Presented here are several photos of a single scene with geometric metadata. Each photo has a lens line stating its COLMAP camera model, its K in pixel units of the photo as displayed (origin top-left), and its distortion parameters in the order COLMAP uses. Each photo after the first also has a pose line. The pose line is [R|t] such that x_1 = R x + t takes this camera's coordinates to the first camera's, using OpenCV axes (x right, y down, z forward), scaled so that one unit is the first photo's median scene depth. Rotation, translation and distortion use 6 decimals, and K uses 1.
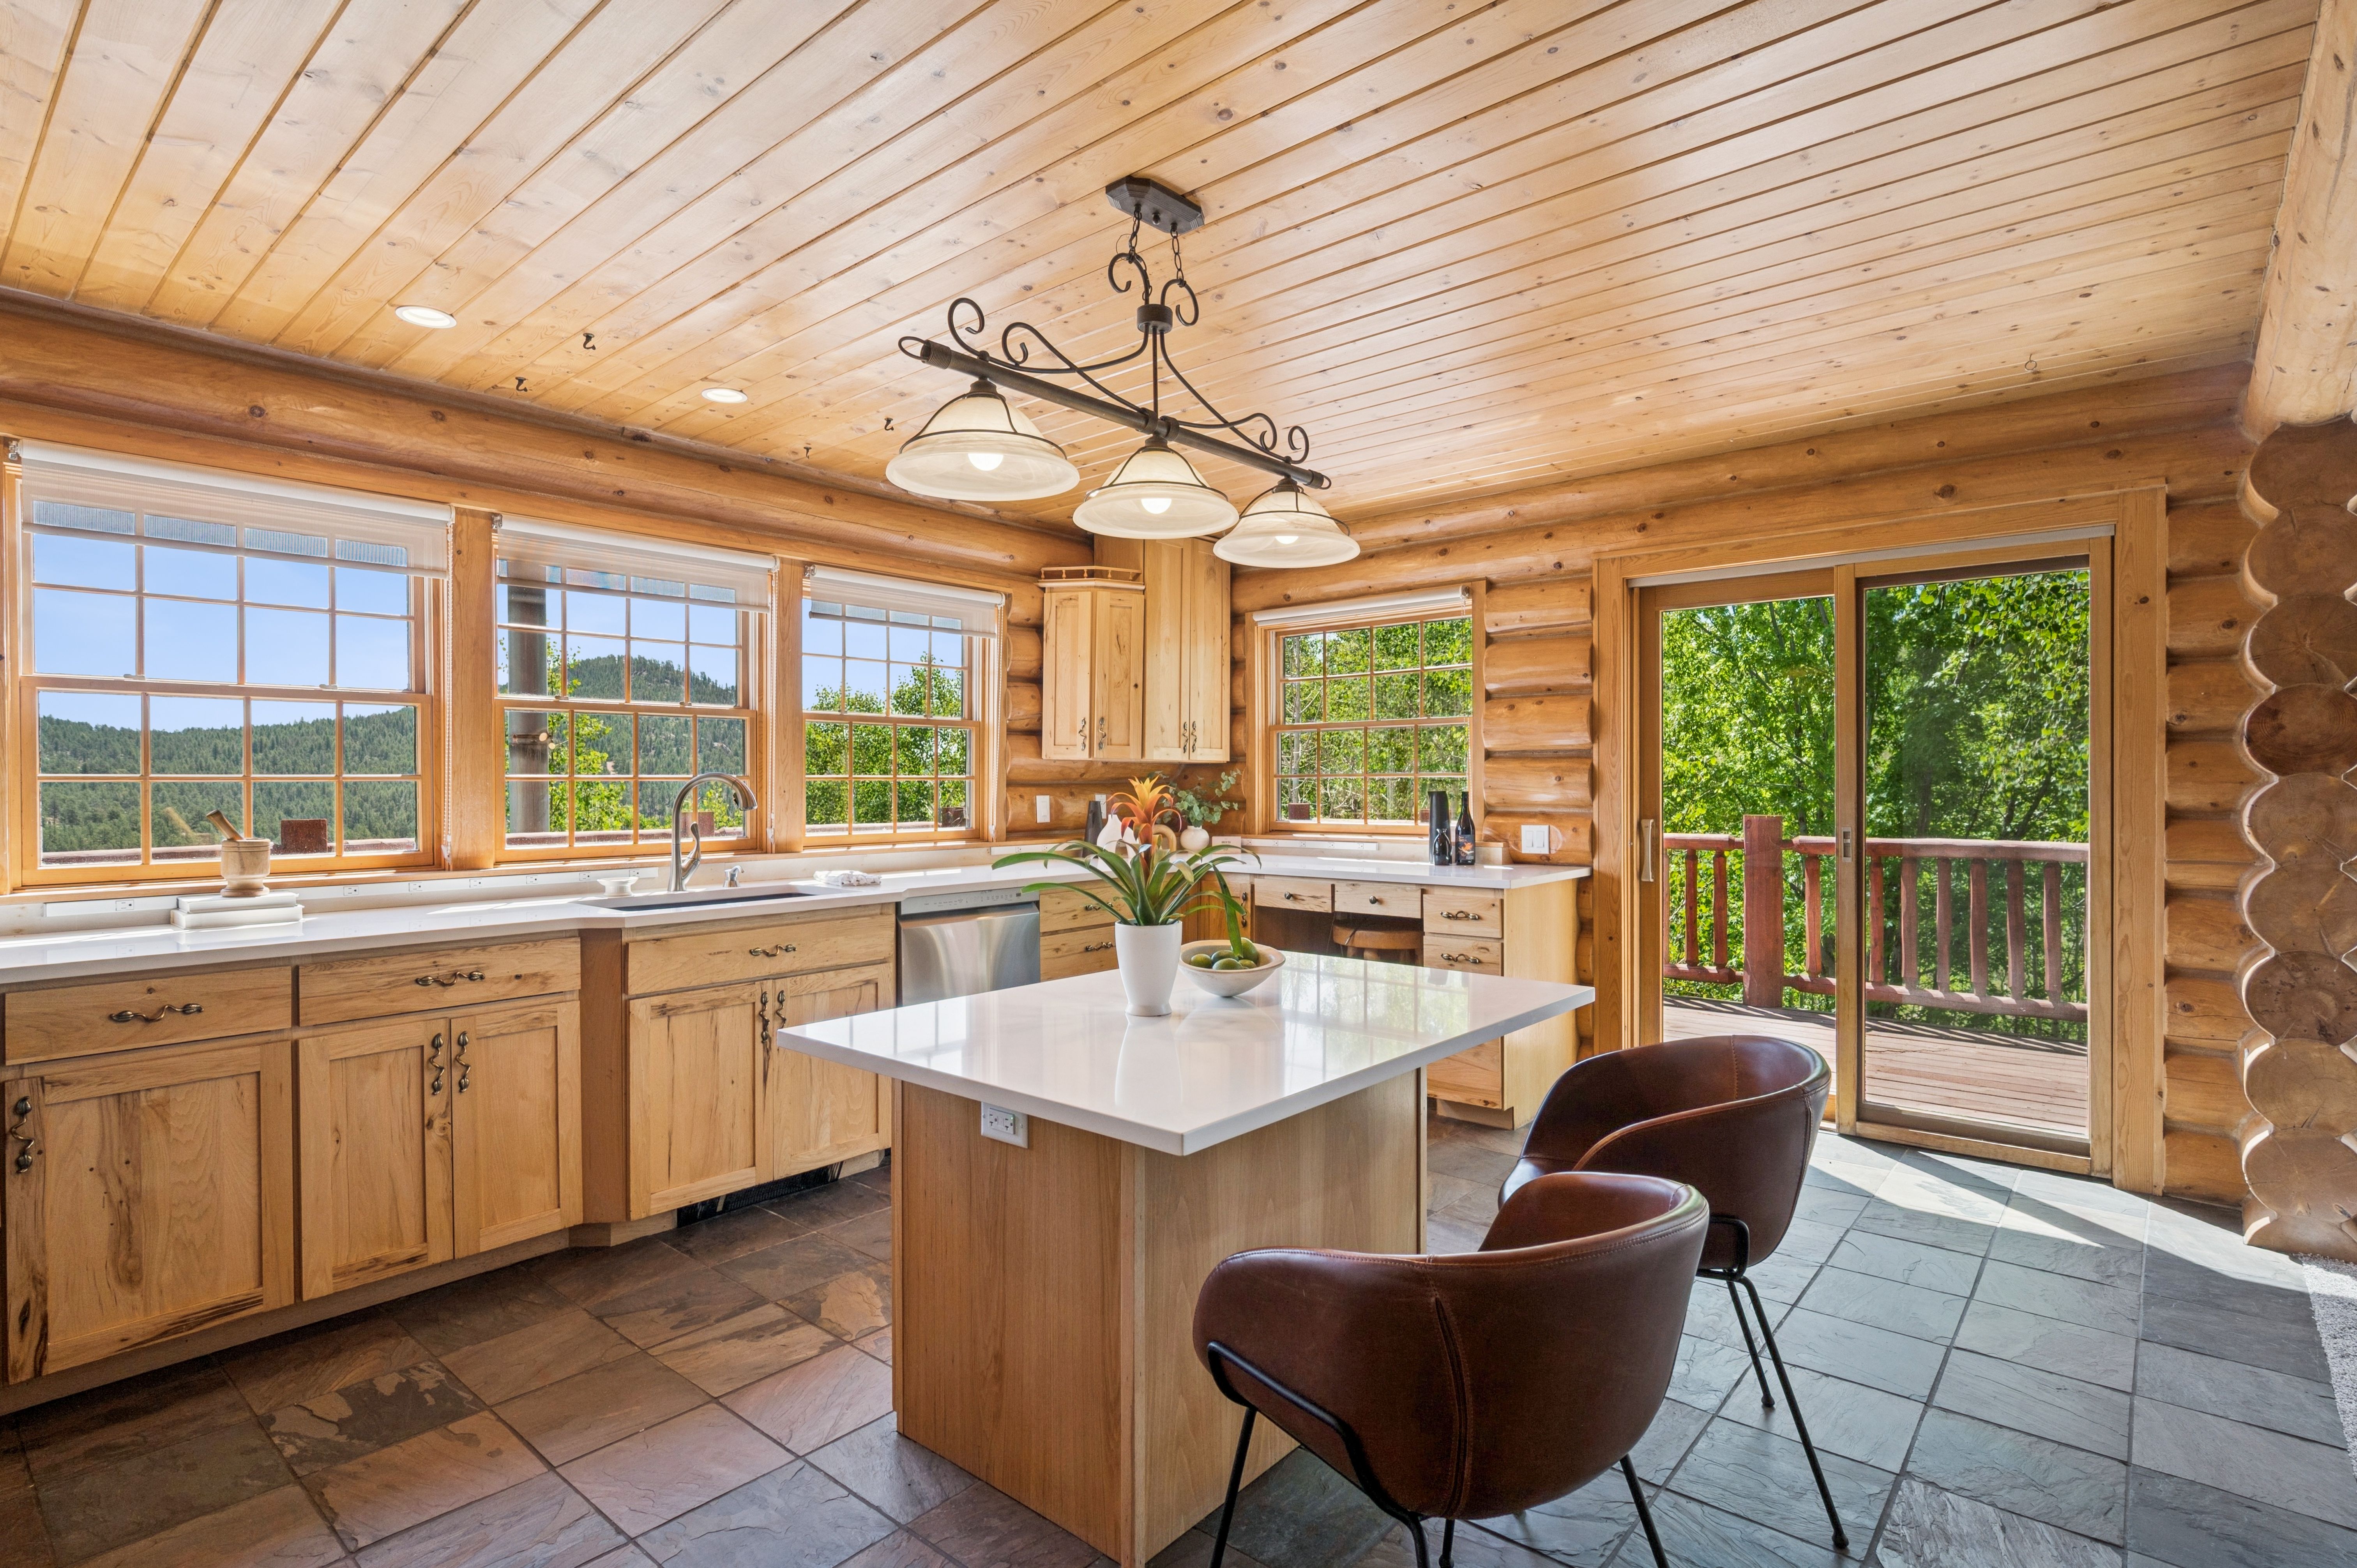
lens RADIAL K [[1161.0, 0, 1170.2], [0, 1161.0, 786.6], [0, 0, 1]] dist [0.002233, 0.000013]
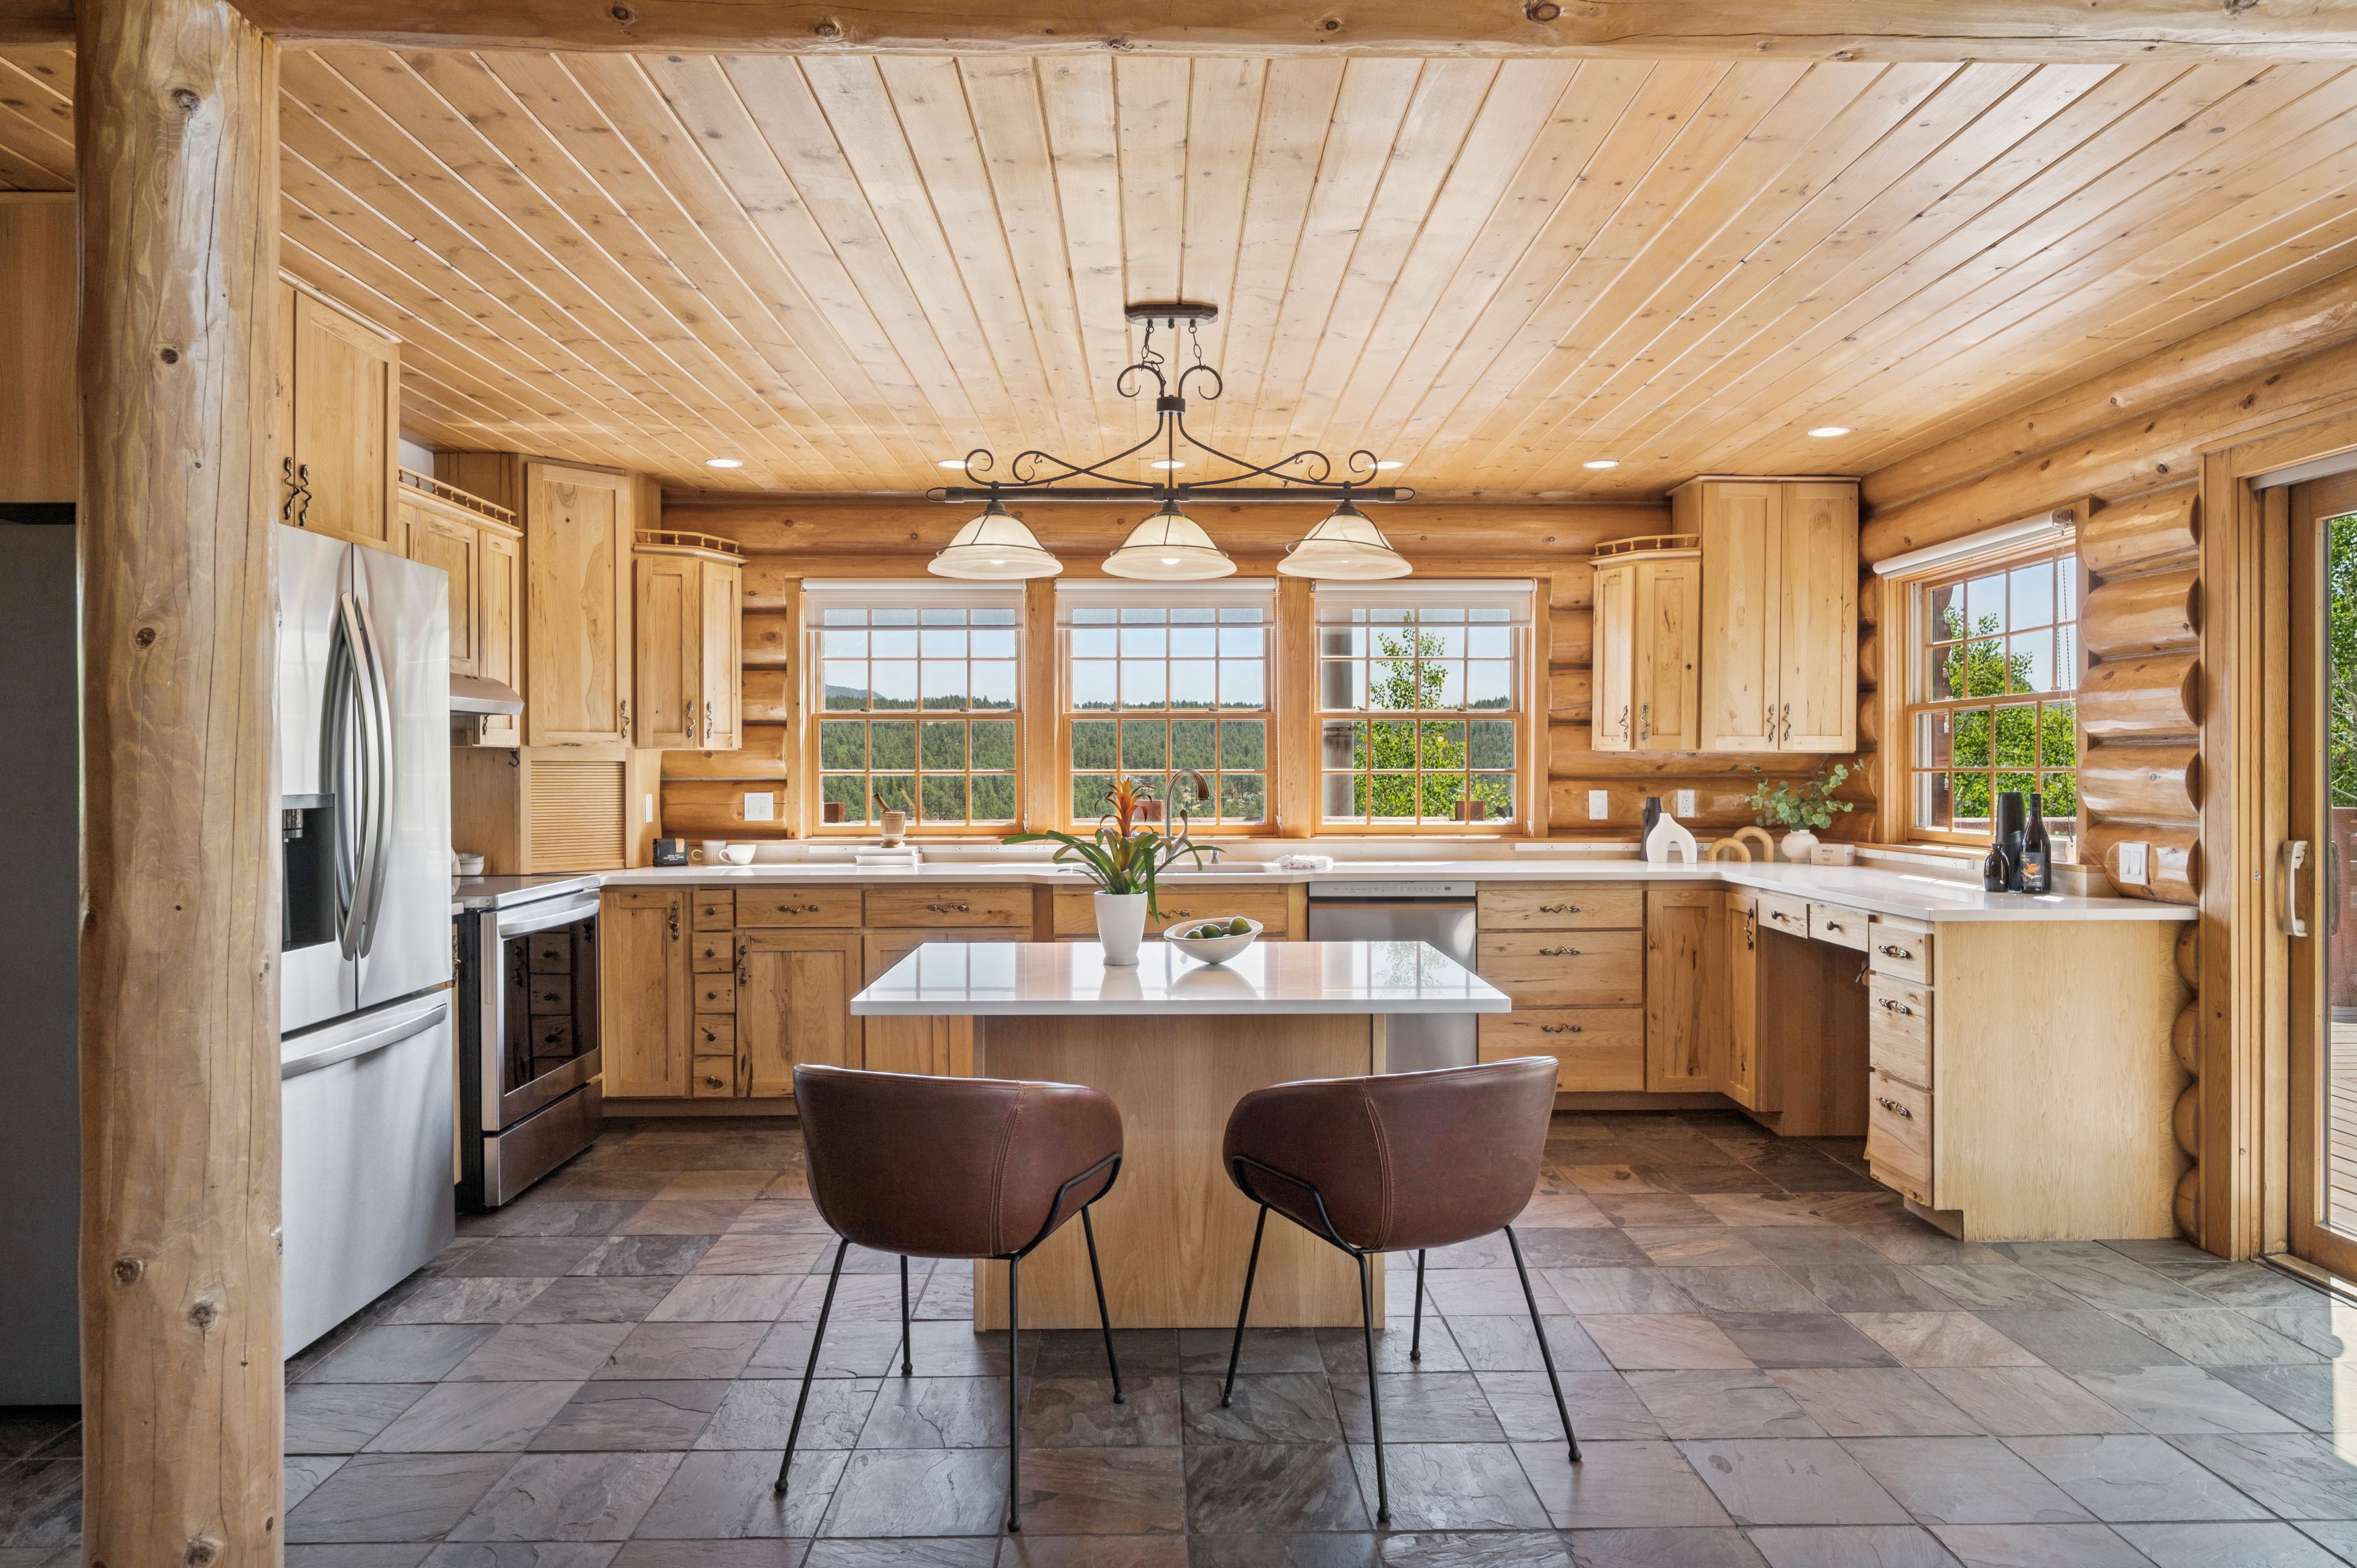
lens RADIAL K [[1408.8, 0, 1176.8], [0, 1408.8, 772.1], [0, 0, 1]] dist [0.001970, 0.000096]
pose [[0.669770, 0.004047, -0.742557, 0.694746], [-0.003740, 0.999991, 0.002077, -0.011039], [0.742559, 0.001385, 0.669779, 0.001492]]
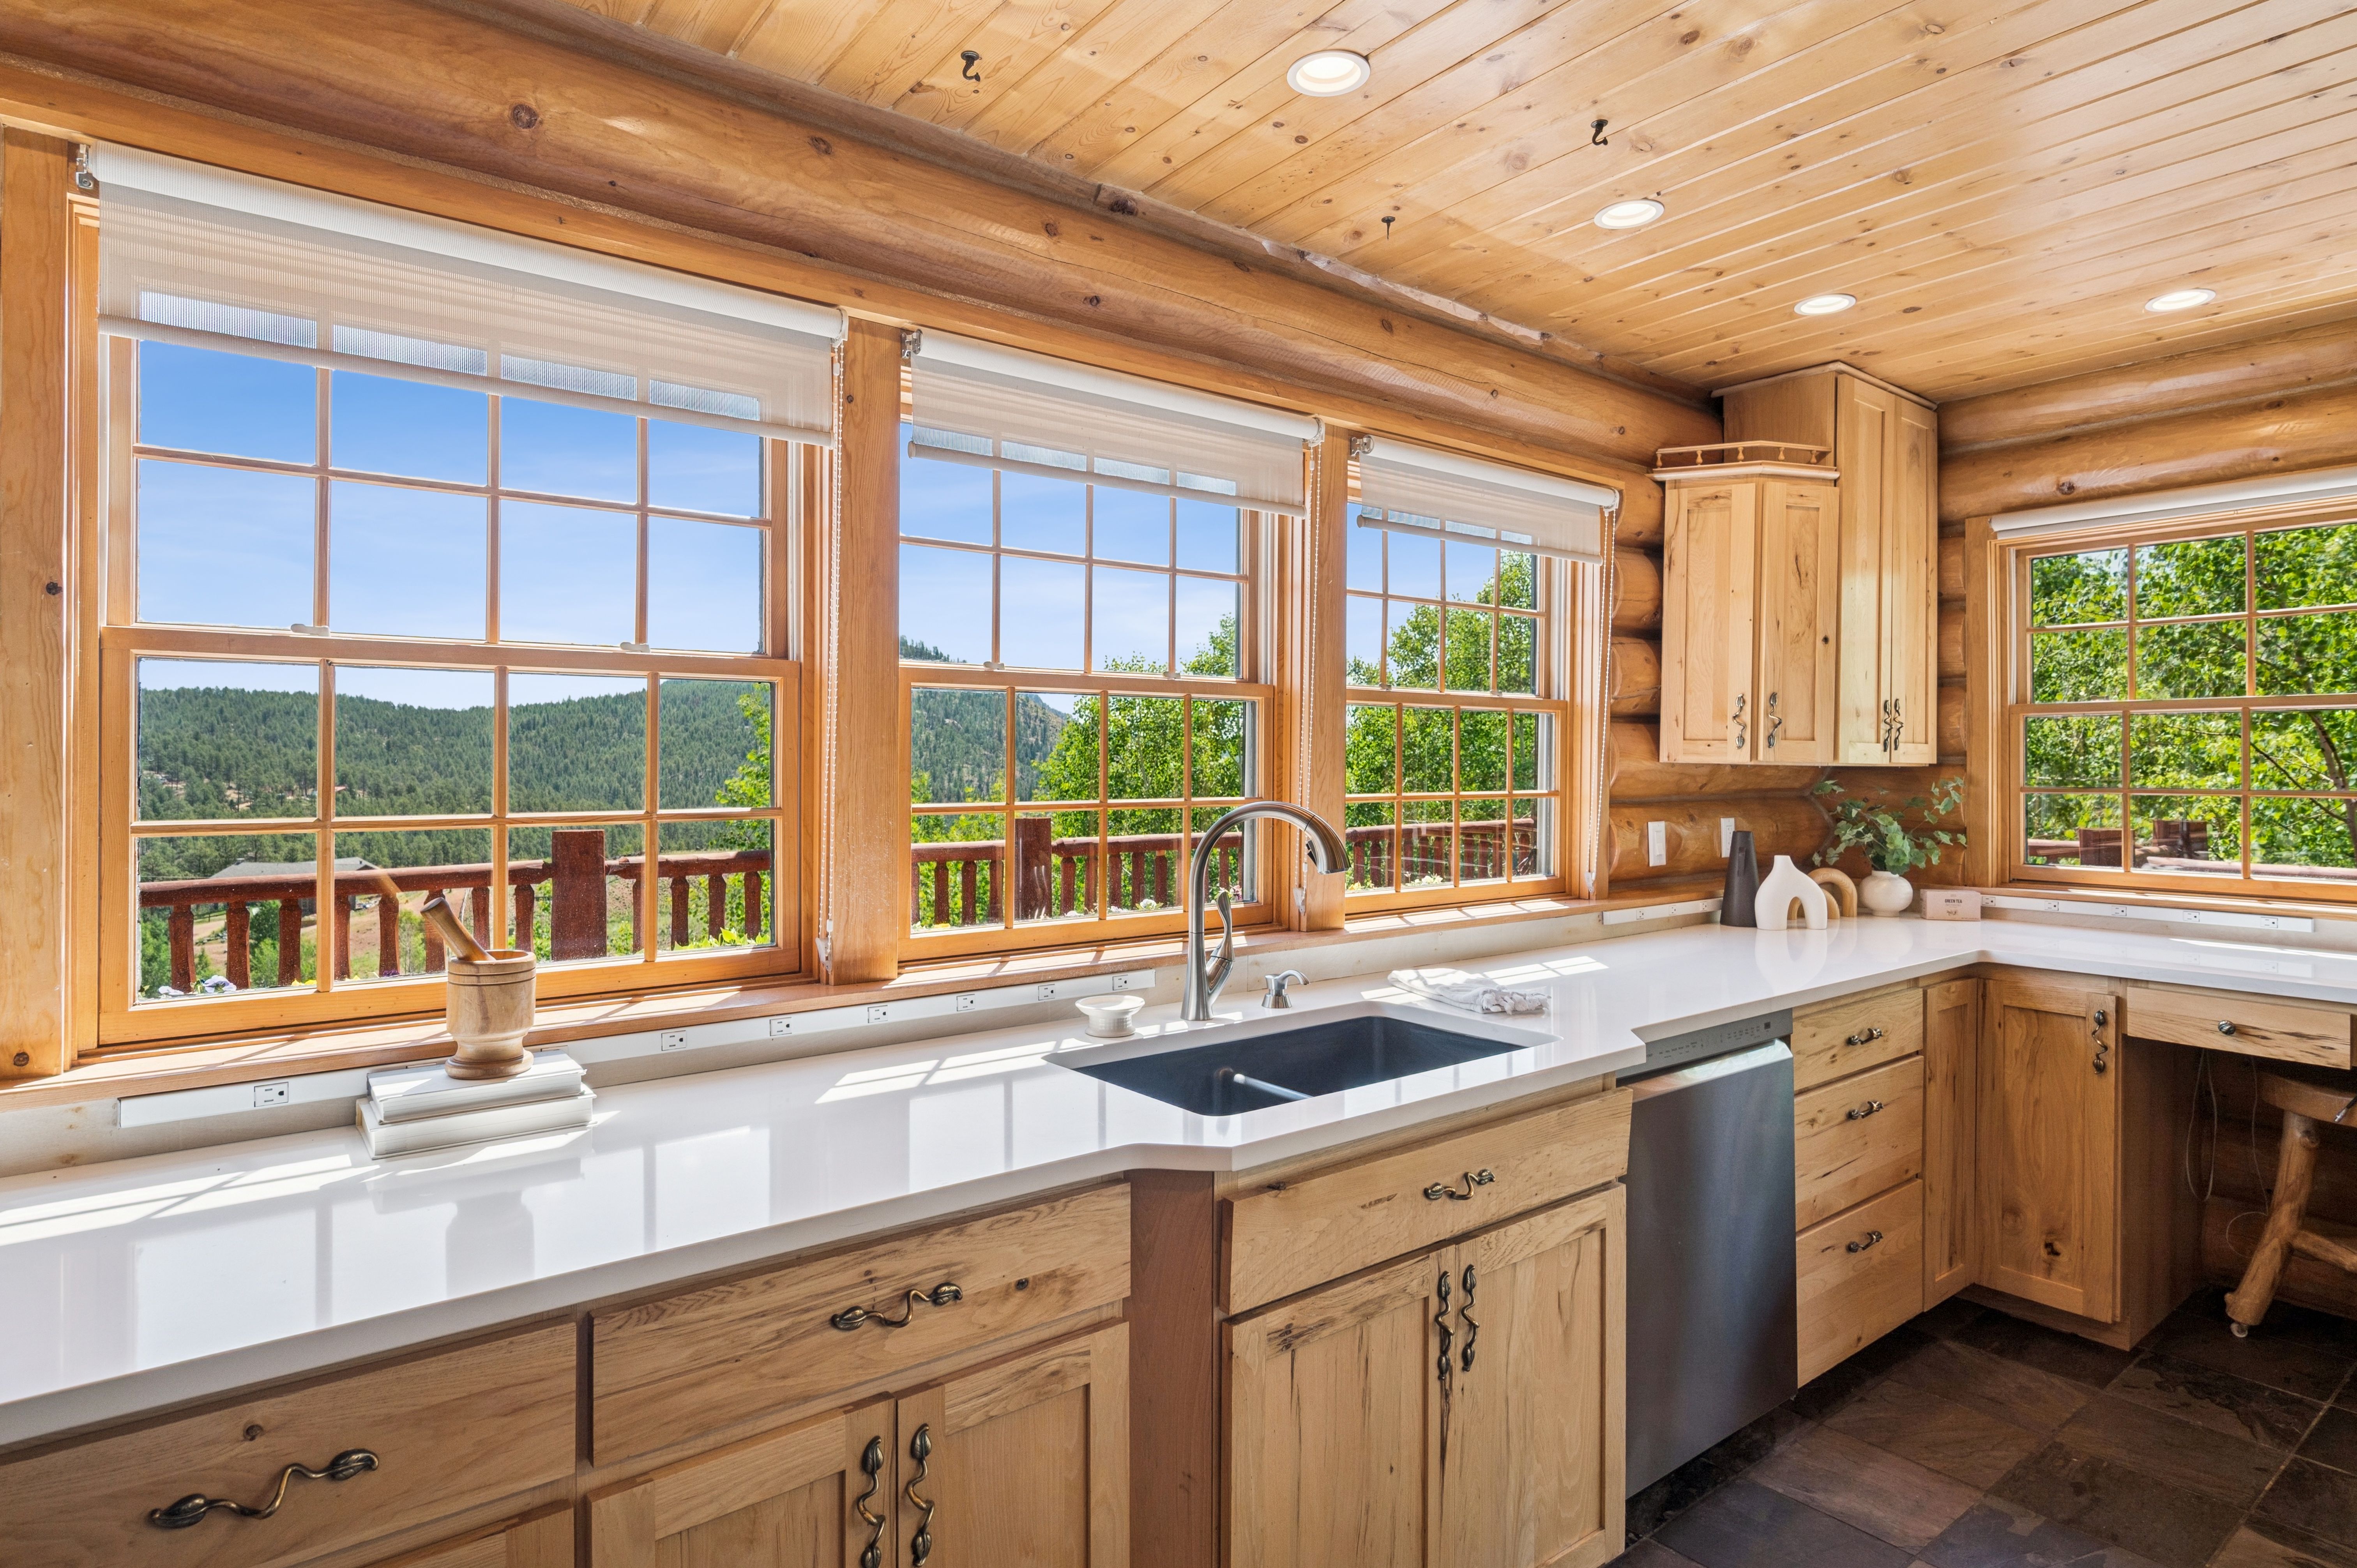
lens RADIAL K [[1265.6, 0, 1178.2], [0, 1265.6, 751.6], [0, 0, 1]] dist [0.000177, 0.000529]
pose [[0.981414, 0.004208, -0.191855, -0.319667], [-0.006209, 0.999932, -0.009830, -0.029038], [0.191801, 0.010839, 0.981374, 0.414487]]
